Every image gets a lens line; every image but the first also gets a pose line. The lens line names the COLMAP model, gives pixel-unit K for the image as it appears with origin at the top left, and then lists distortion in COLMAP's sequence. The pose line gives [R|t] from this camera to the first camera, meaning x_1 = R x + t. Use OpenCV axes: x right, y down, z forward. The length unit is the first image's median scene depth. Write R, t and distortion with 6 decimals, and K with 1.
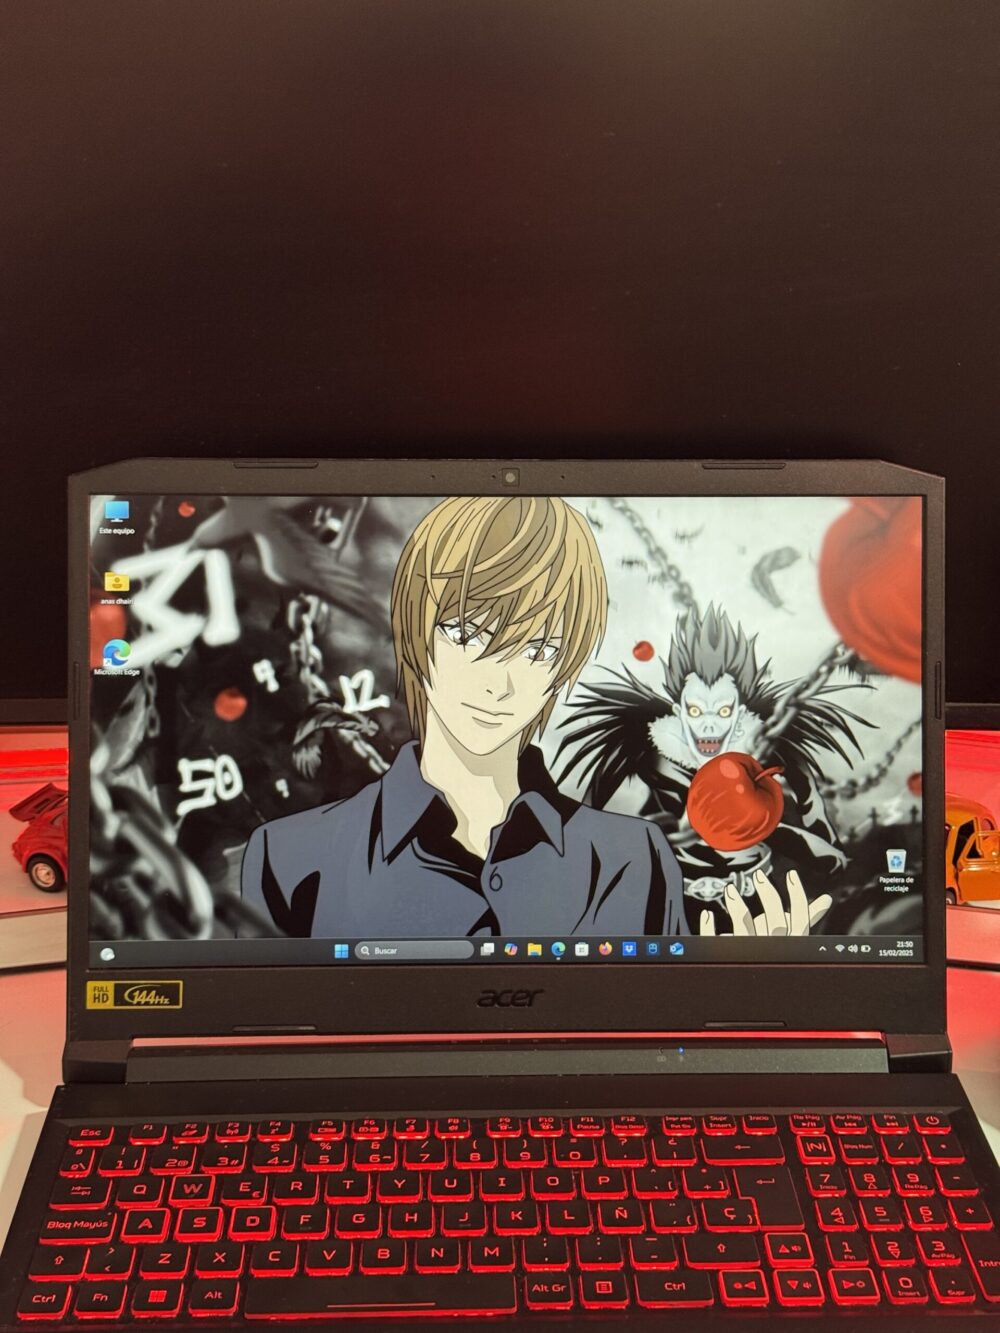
lens RADIAL K [[1899.3, 0, 502.7], [0, 1899.3, 636.3], [0, 0, 1]] dist [0.051572, -0.087787]
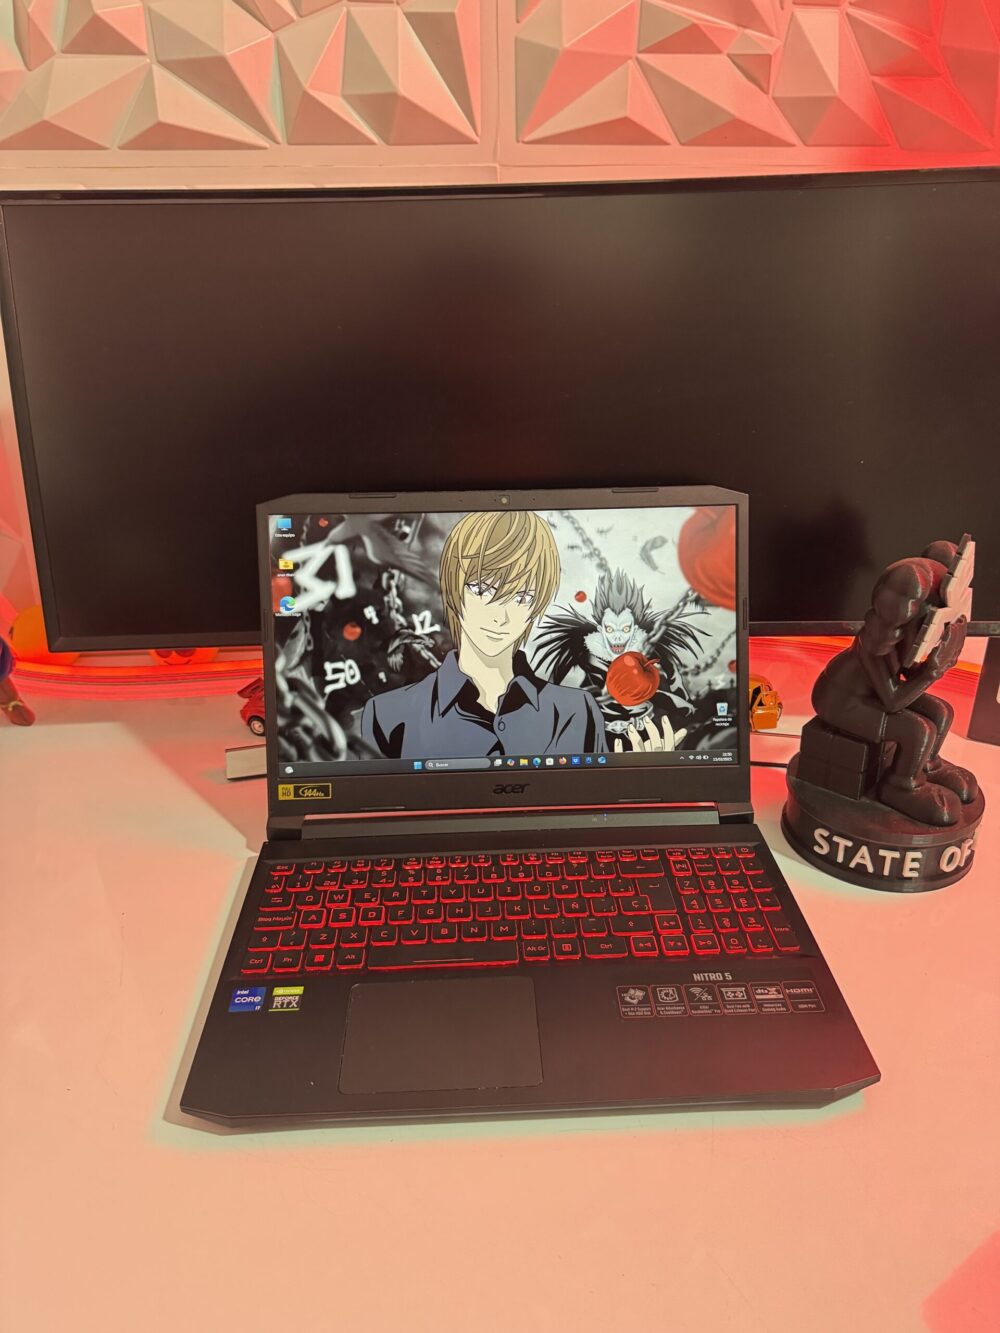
lens RADIAL K [[946.9, 0, 500.0], [0, 946.9, 666.5], [0, 0, 1]] dist [0.006863, 0.001111]
pose [[0.999722, -0.023261, -0.003806, -0.000438], [0.023466, 0.997437, 0.067593, 0.011832], [0.002224, -0.067663, 0.997706, 0.103894]]
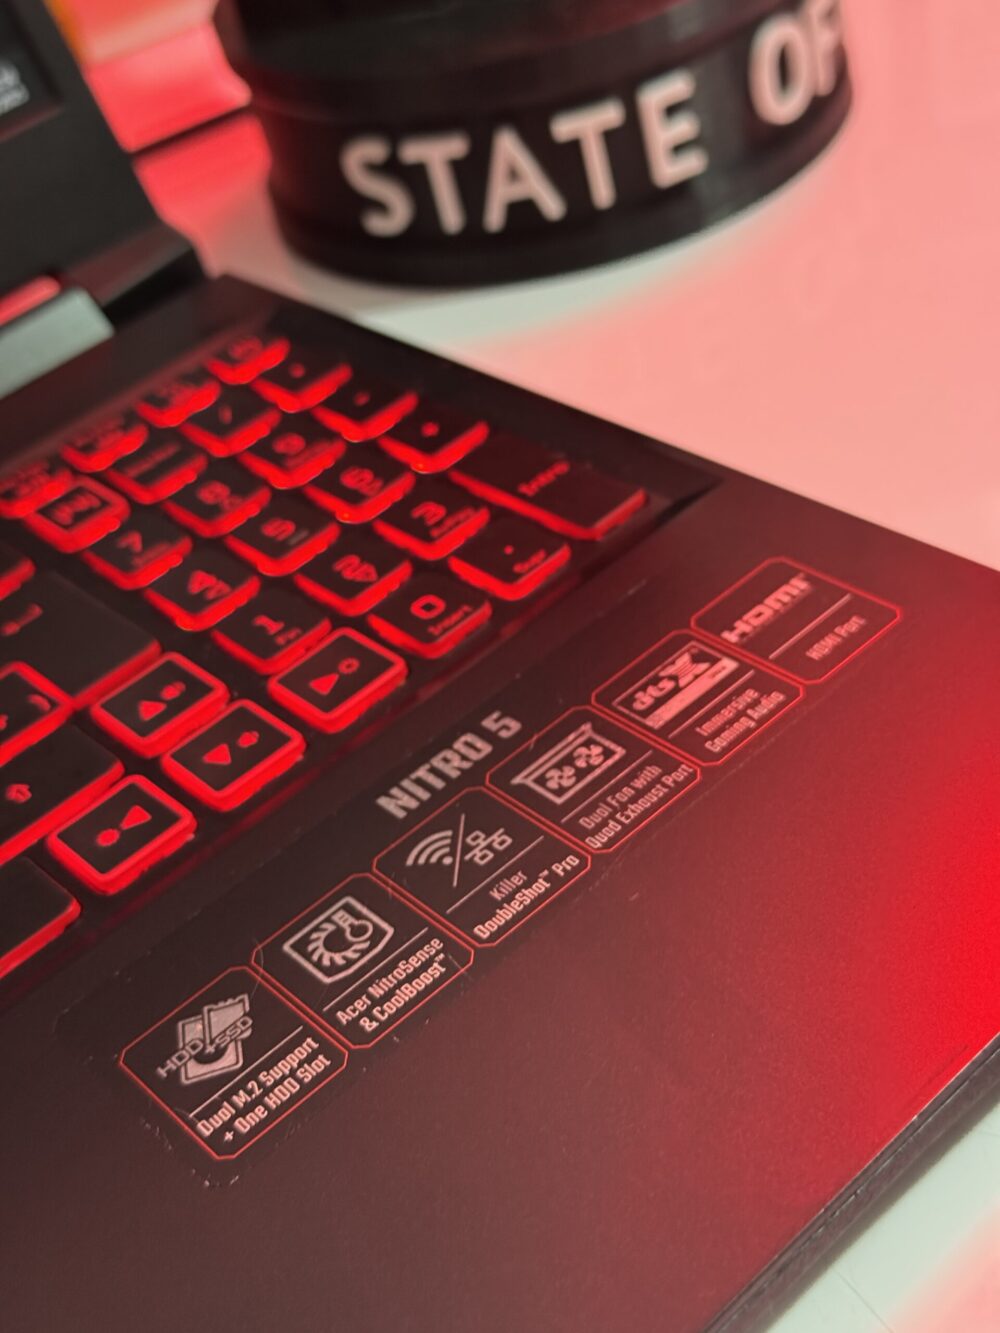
lens RADIAL K [[2036.9, 0, 500.0], [0, 2036.9, 666.5], [0, 0, 1]] dist [0.212774, -0.015441]
pose [[0.754045, -0.540946, 0.372550, 0.037478], [0.439059, 0.836979, 0.326640, 0.172417], [-0.488511, -0.082730, 0.868627, 0.494108]]
